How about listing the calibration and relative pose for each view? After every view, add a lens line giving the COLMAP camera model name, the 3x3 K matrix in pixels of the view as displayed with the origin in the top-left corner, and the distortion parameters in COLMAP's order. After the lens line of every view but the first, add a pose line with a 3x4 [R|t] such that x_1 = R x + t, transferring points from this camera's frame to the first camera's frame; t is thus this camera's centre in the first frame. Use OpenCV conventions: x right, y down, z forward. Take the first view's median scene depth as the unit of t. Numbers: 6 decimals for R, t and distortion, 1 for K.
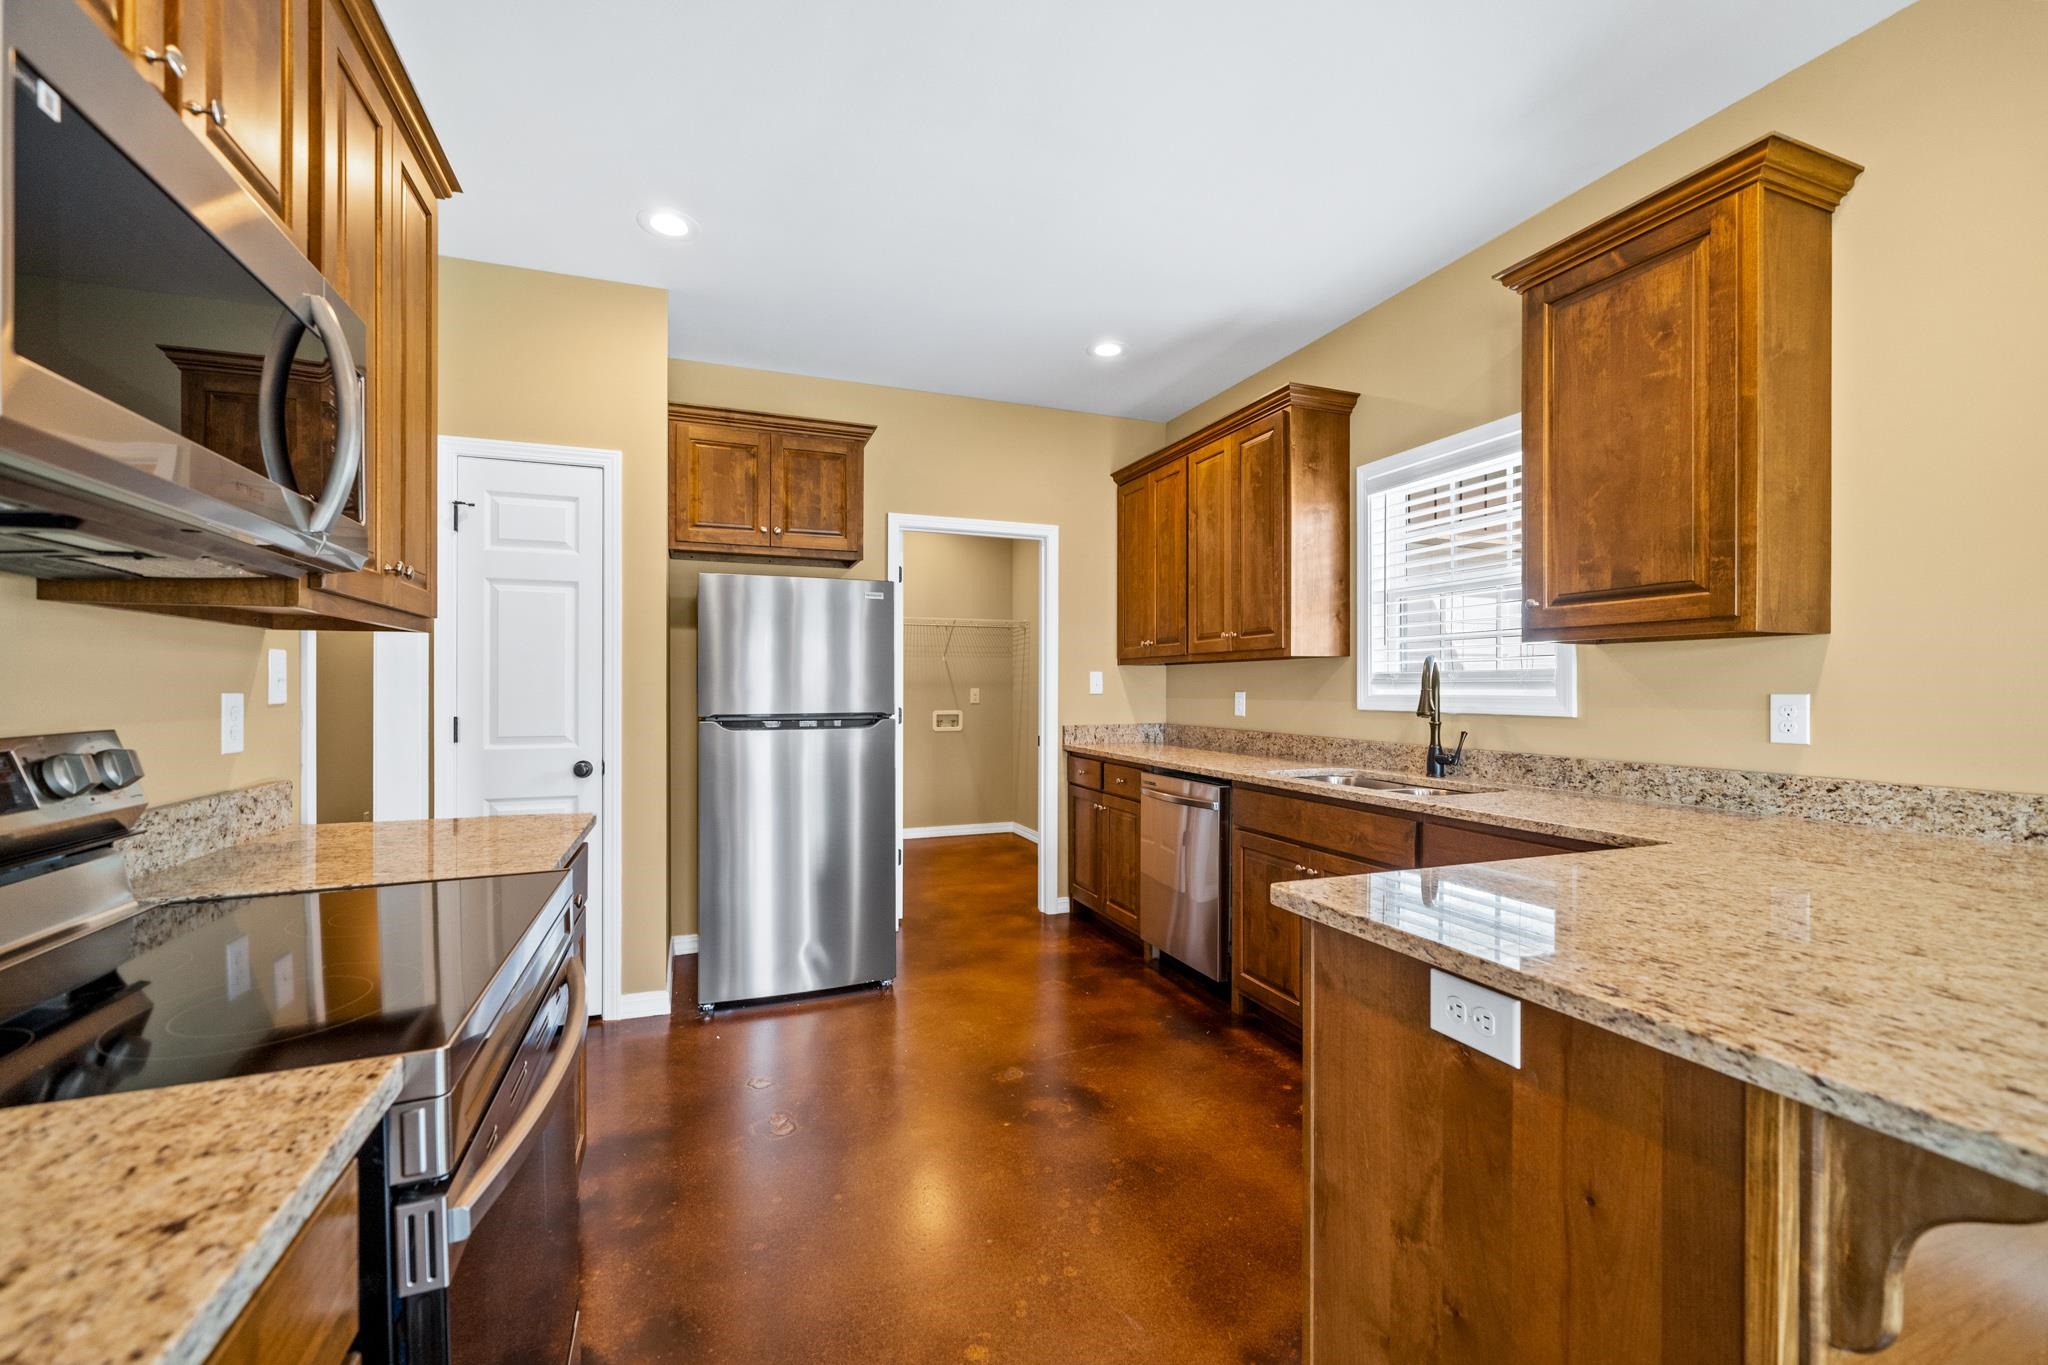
lens RADIAL K [[819.9, 0, 1018.3], [0, 819.9, 688.4], [0, 0, 1]] dist [0.001076, 0.000078]
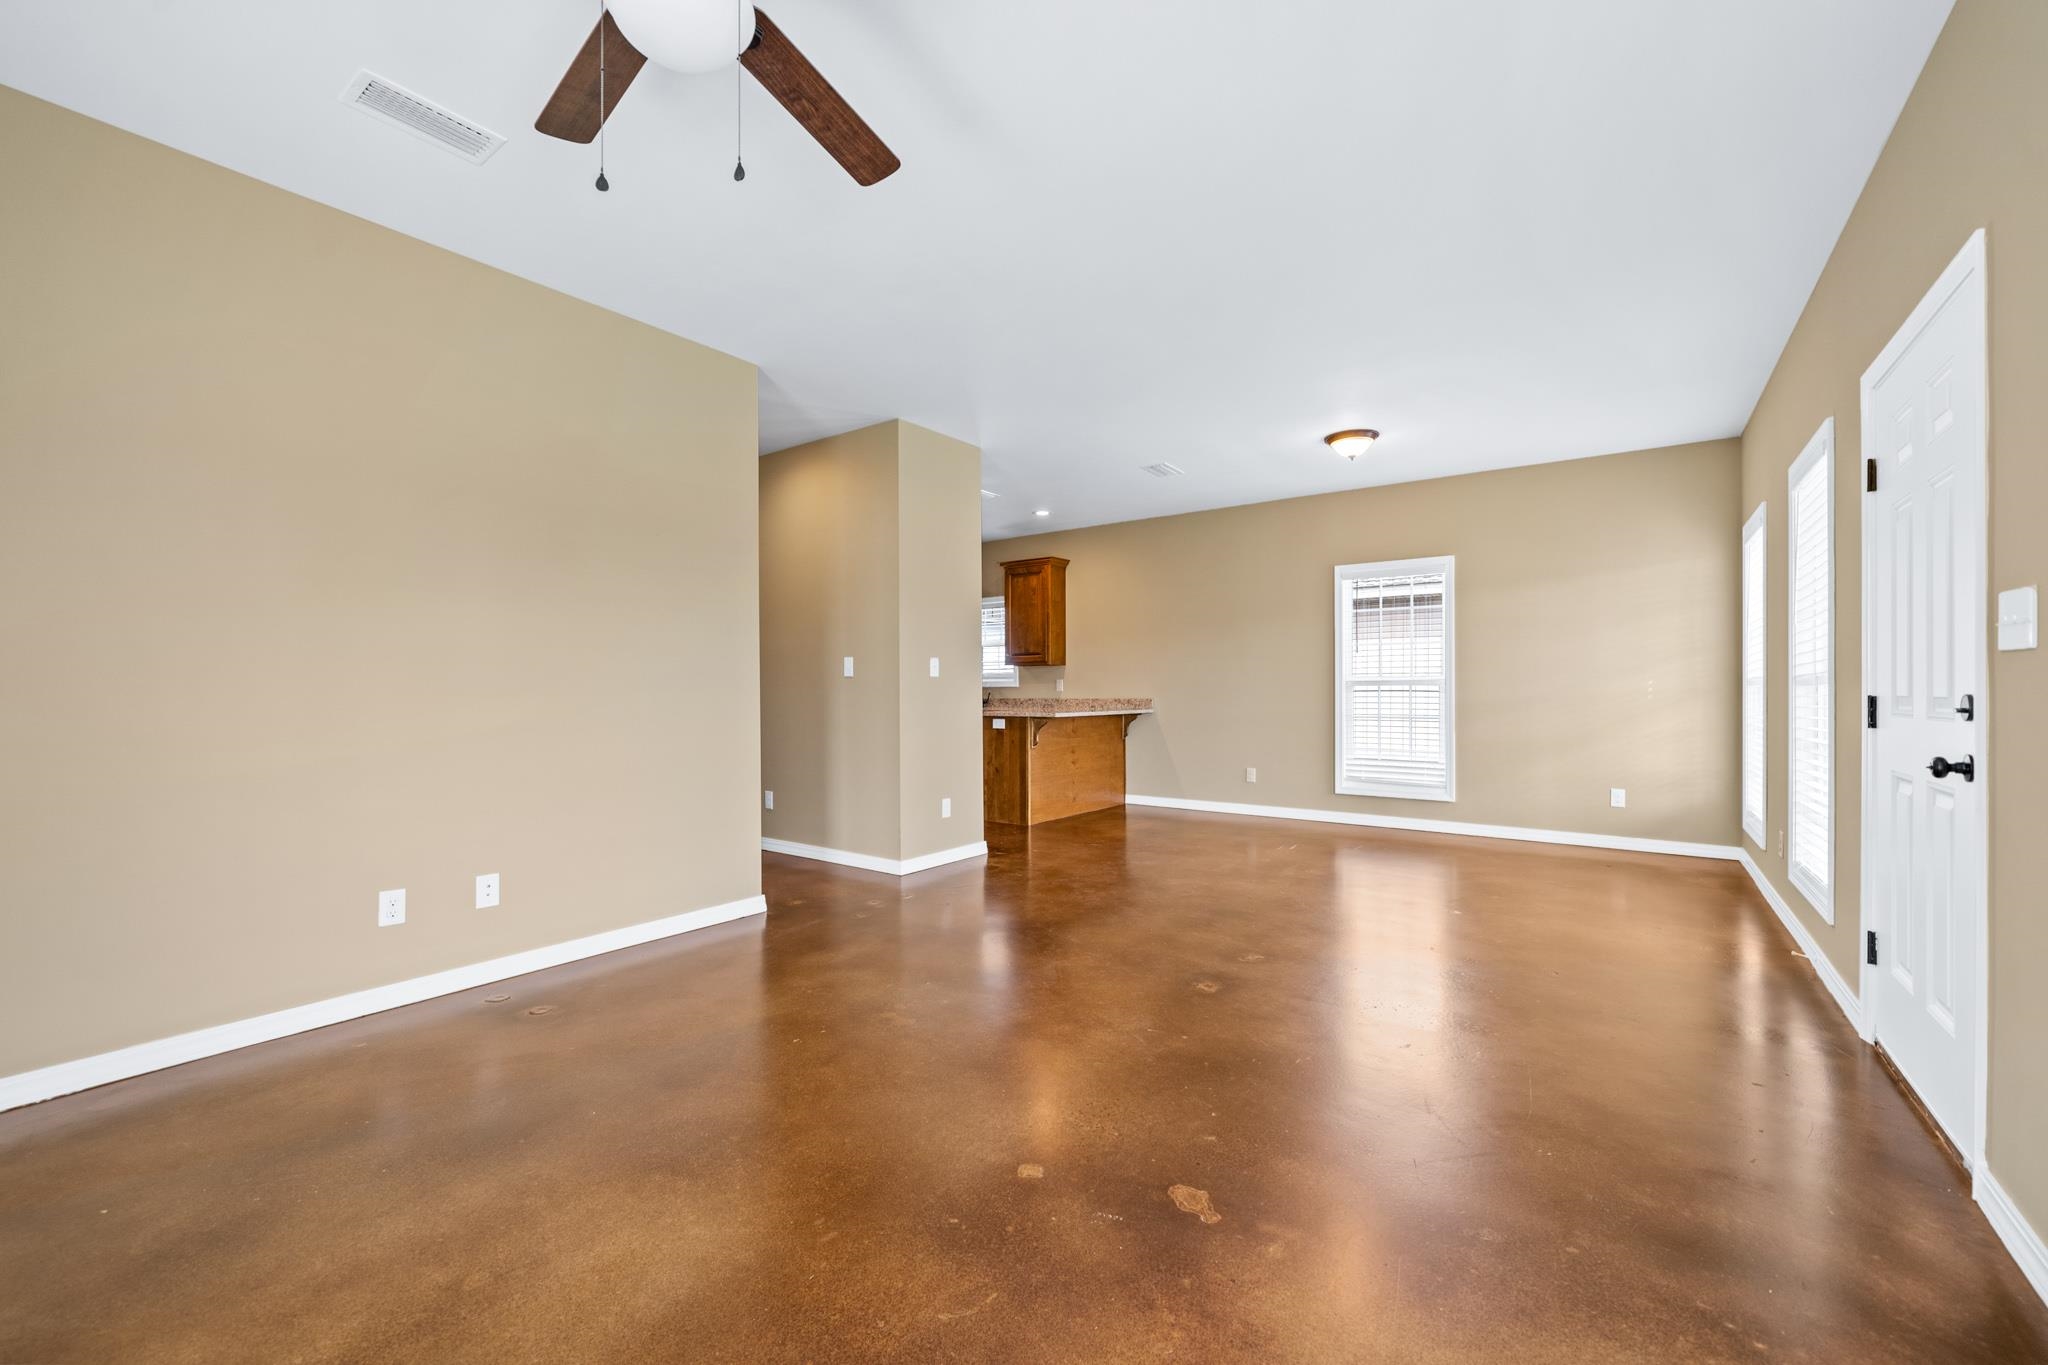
lens RADIAL K [[819.9, 0, 1018.3], [0, 819.9, 688.4], [0, 0, 1]] dist [0.001076, 0.000078]
pose [[0.844430, -0.001913, 0.535663, -1.560274], [0.002681, 0.999996, -0.000655, 0.059551], [-0.535660, 0.001989, 0.844432, -2.554465]]
